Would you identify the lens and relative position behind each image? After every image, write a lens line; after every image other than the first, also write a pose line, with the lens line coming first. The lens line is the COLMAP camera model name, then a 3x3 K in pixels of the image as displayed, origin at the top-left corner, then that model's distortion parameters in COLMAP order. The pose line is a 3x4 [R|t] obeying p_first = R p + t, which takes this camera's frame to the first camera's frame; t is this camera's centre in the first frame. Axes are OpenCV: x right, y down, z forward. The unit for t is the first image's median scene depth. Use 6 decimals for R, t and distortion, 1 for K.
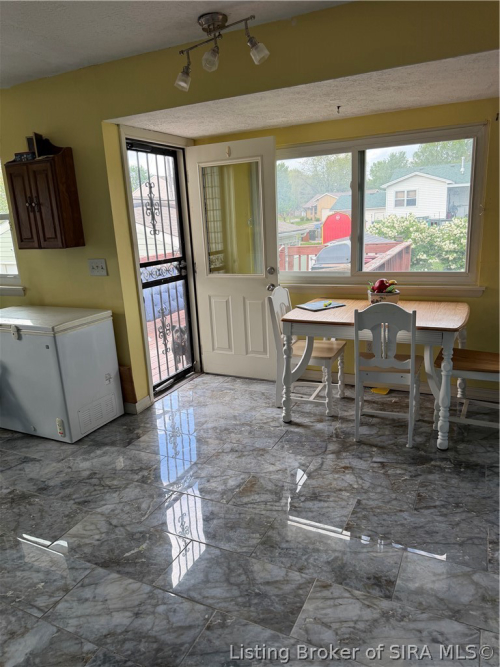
lens RADIAL K [[474.6, 0, 248.8], [0, 474.6, 333.1], [0, 0, 1]] dist [0.040070, -0.007847]
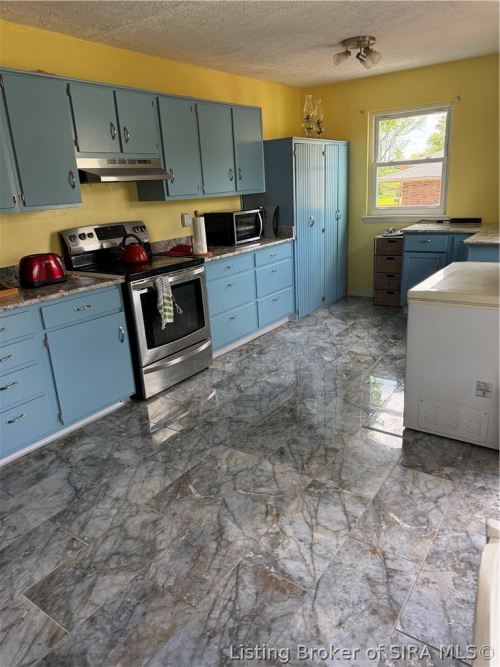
lens RADIAL K [[474.6, 0, 249.0], [0, 474.6, 332.0], [0, 0, 1]] dist [0.040070, -0.007847]
pose [[-0.150858, 0.369795, -0.916784, 0.665530], [-0.171336, 0.903582, 0.392663, -0.355492], [0.973594, 0.216314, -0.072954, 1.225428]]
